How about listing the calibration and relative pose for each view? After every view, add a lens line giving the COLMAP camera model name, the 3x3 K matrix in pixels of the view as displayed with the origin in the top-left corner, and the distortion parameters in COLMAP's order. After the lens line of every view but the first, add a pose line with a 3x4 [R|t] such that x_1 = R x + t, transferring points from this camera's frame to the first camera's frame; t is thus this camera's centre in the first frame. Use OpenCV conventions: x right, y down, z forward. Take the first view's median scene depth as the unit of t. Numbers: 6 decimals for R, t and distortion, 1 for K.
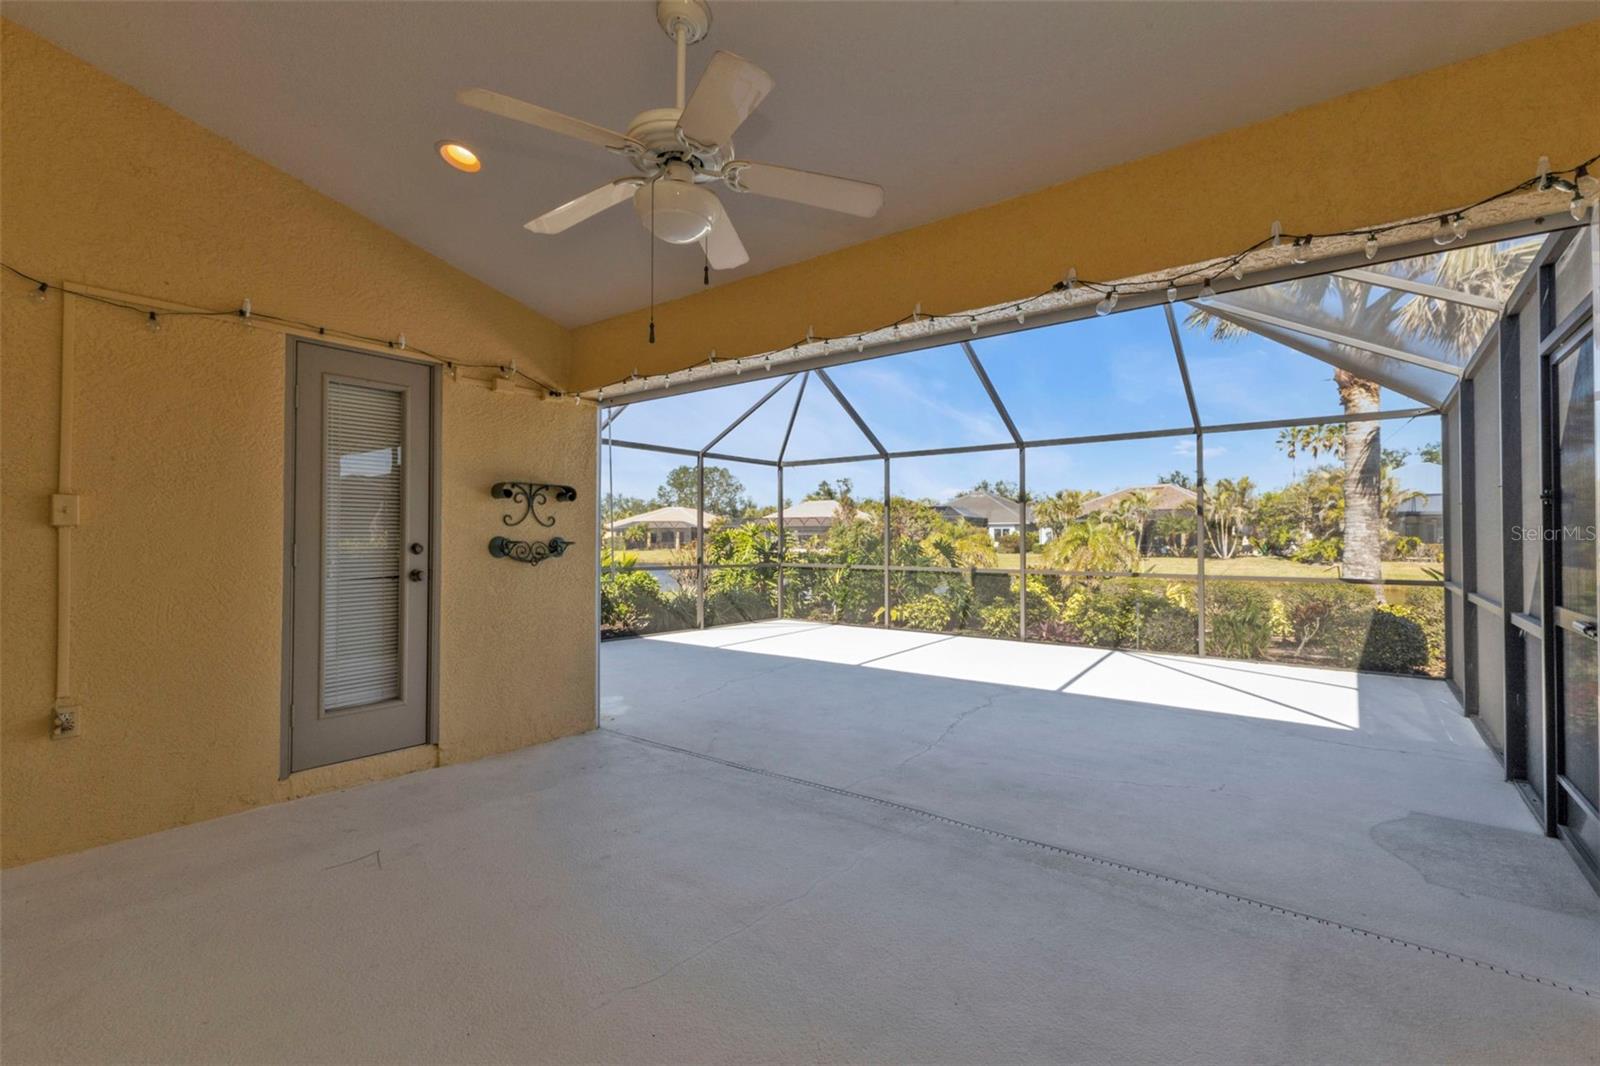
lens RADIAL K [[714.0, 0, 800.0], [0, 714.0, 533.0], [0, 0, 1]] dist [0.001232, 0.000287]
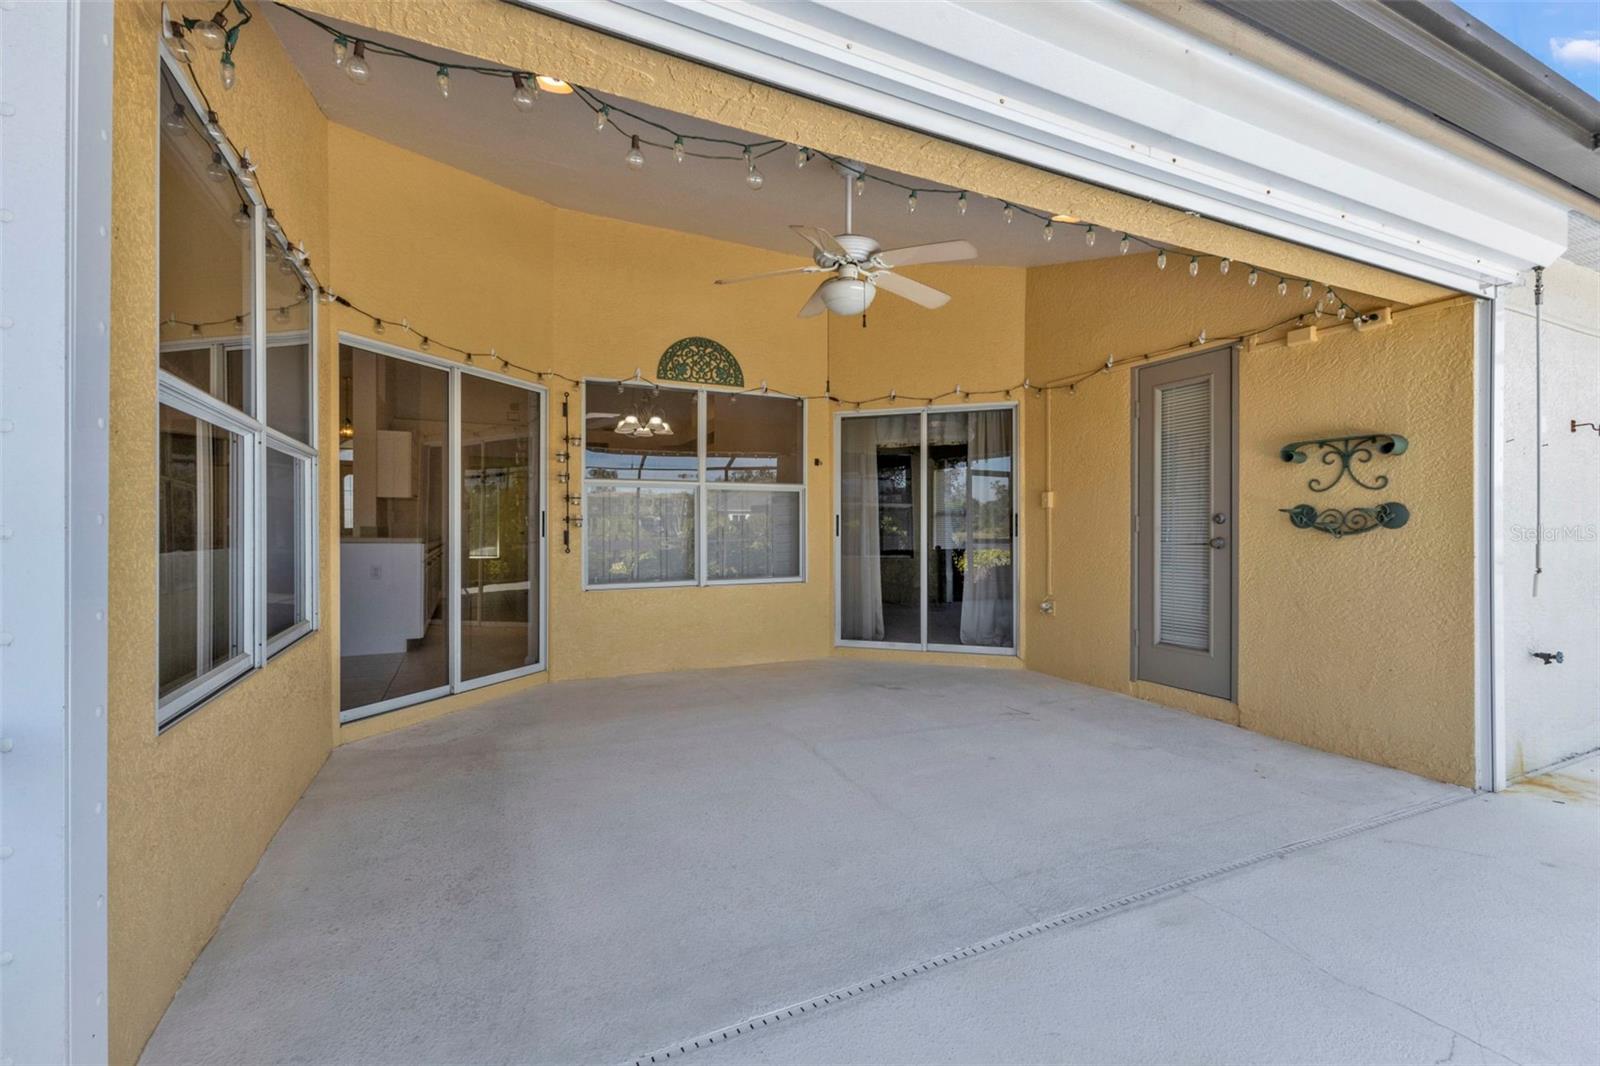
lens RADIAL K [[682.4, 0, 800.0], [0, 682.4, 533.0], [0, 0, 1]] dist [-0.000071, 0.000104]
pose [[-0.449070, 0.002995, -0.893492, 0.604481], [0.009186, 0.999957, -0.001264, 0.034577], [0.893450, -0.008775, -0.449078, 0.783994]]
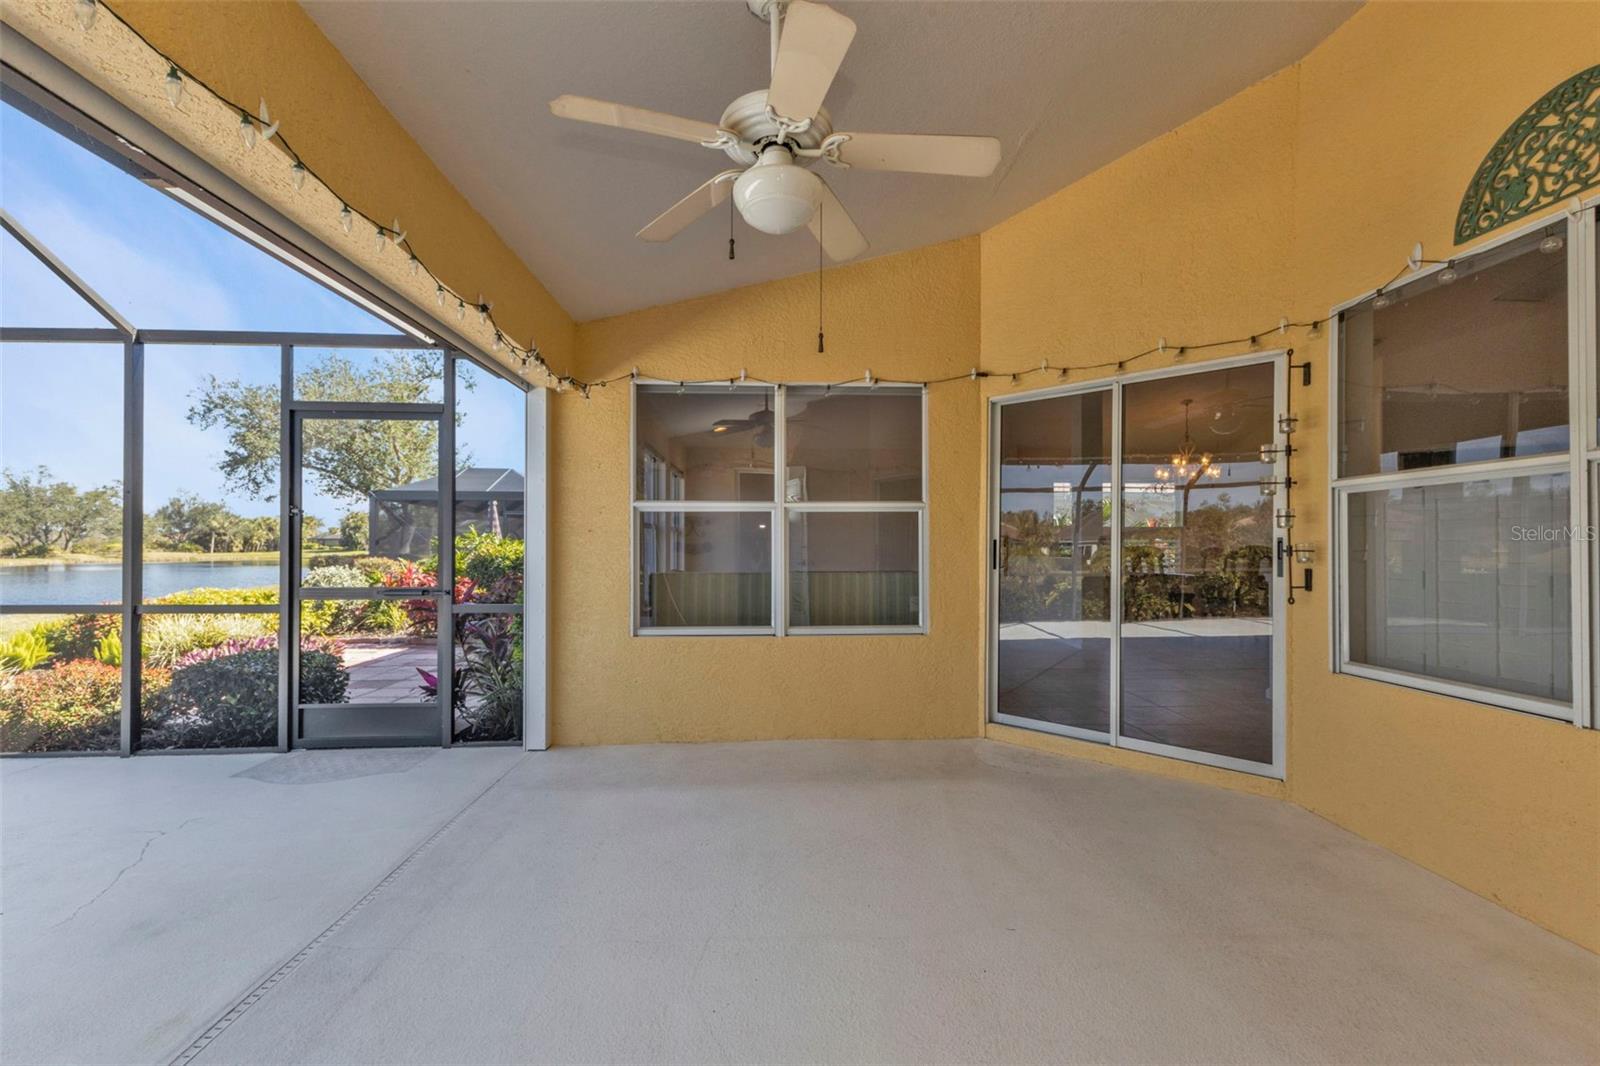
lens RADIAL K [[691.1, 0, 800.0], [0, 691.1, 533.0], [0, 0, 1]] dist [0.001287, -0.000356]
pose [[-0.649865, 0.010700, 0.759974, -0.445280], [-0.010966, 0.999665, -0.023452, 0.011698], [-0.759971, -0.023575, -0.649530, 0.787447]]
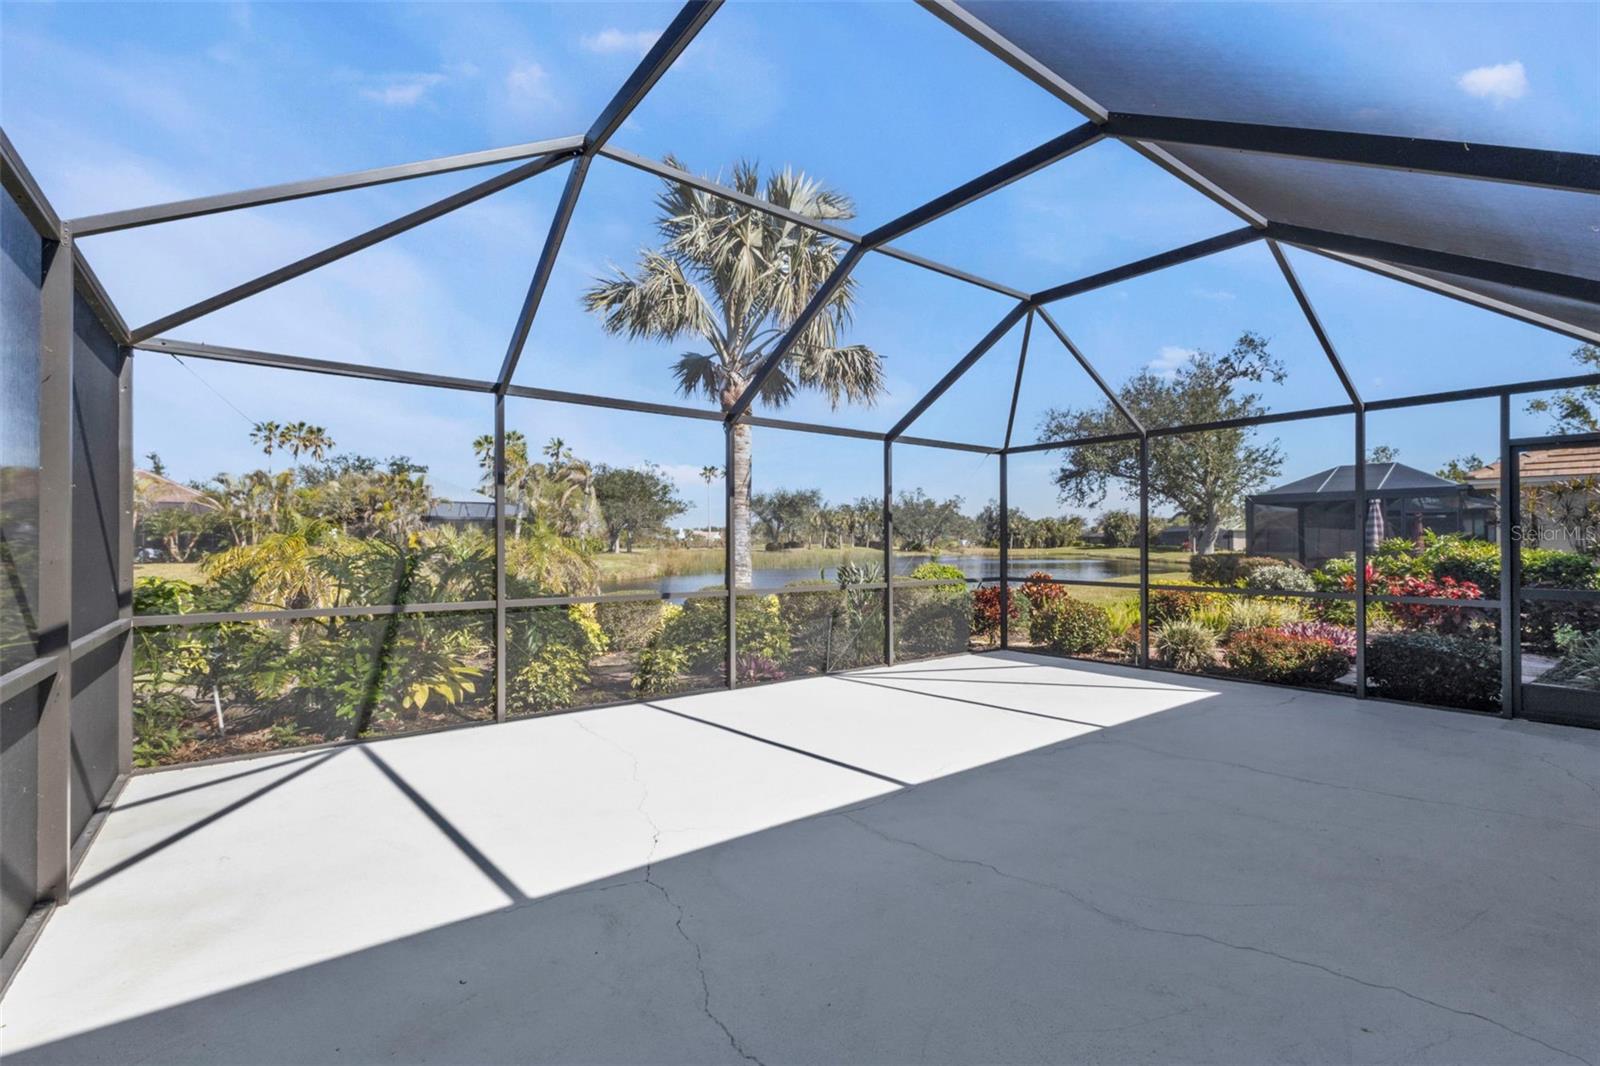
lens RADIAL K [[700.8, 0, 800.0], [0, 700.8, 533.0], [0, 0, 1]] dist [0.002311, 0.000397]
pose [[0.259245, 0.010025, 0.965759, -0.947236], [-0.011145, 0.999911, -0.007388, -0.006881], [-0.965747, -0.008848, 0.259334, 2.064896]]
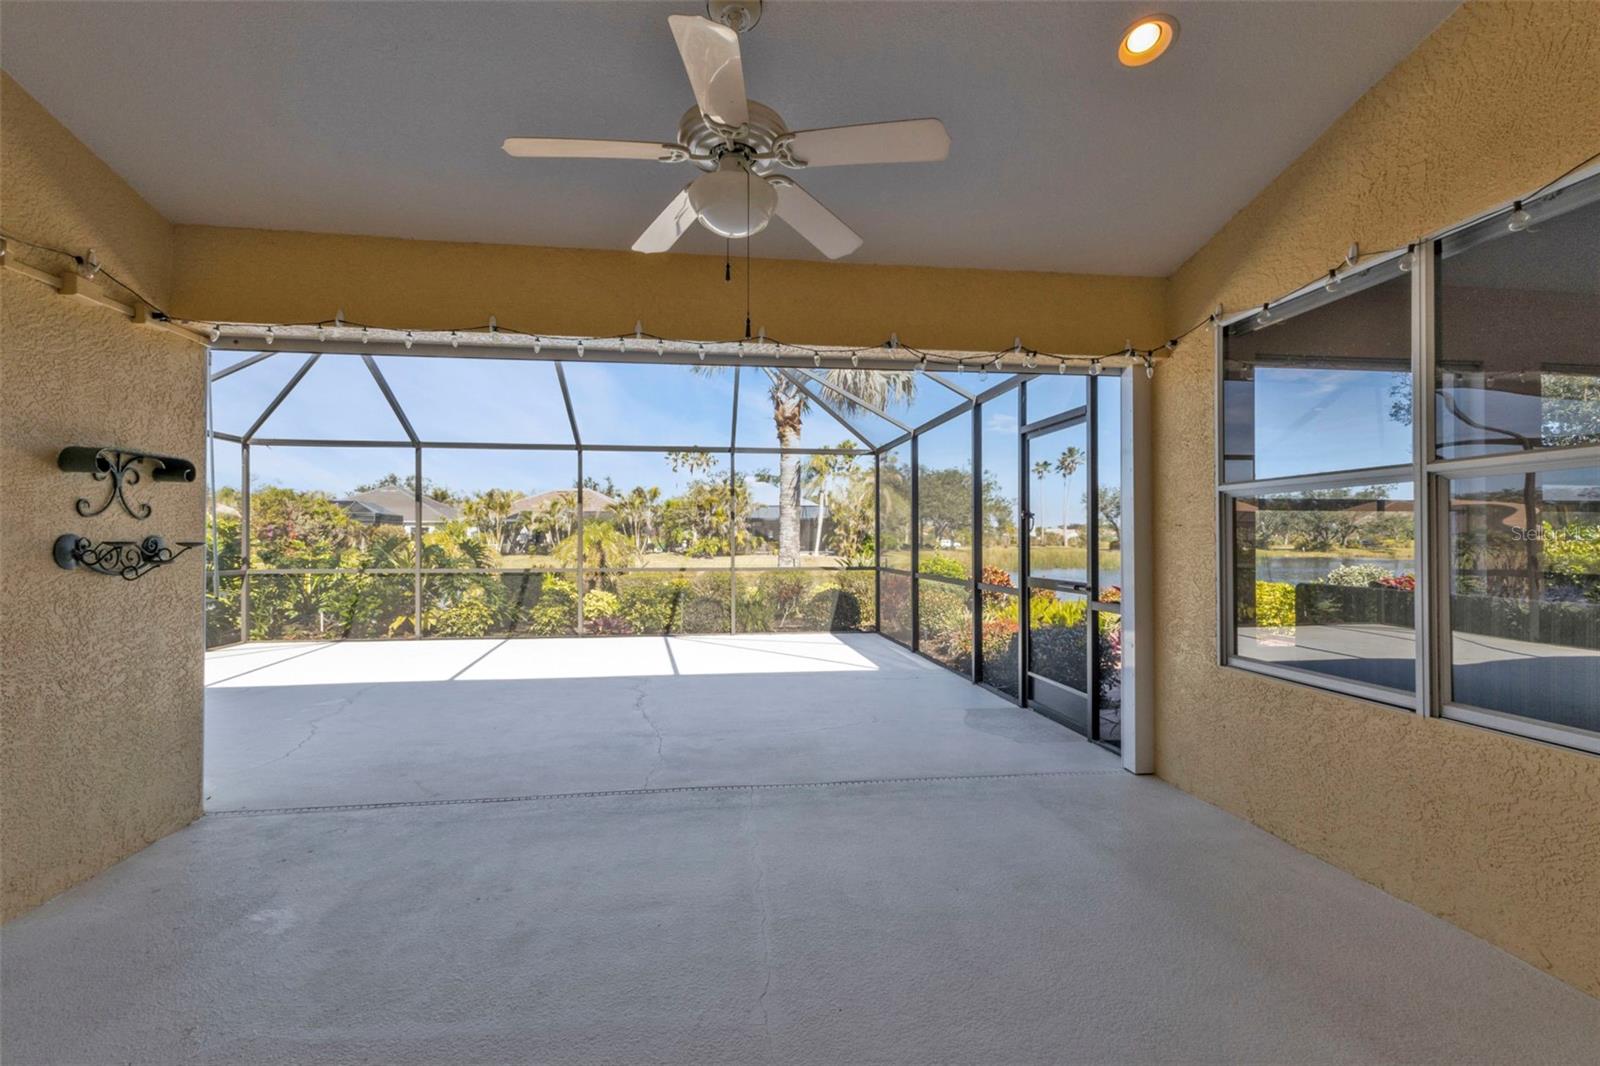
lens RADIAL K [[700.8, 0, 800.0], [0, 700.8, 533.0], [0, 0, 1]] dist [0.002311, 0.000397]
pose [[0.703229, 0.005112, 0.710945, -0.391316], [-0.005621, 0.999983, -0.001630, 0.001344], [-0.710941, -0.002850, 0.703246, 0.127389]]
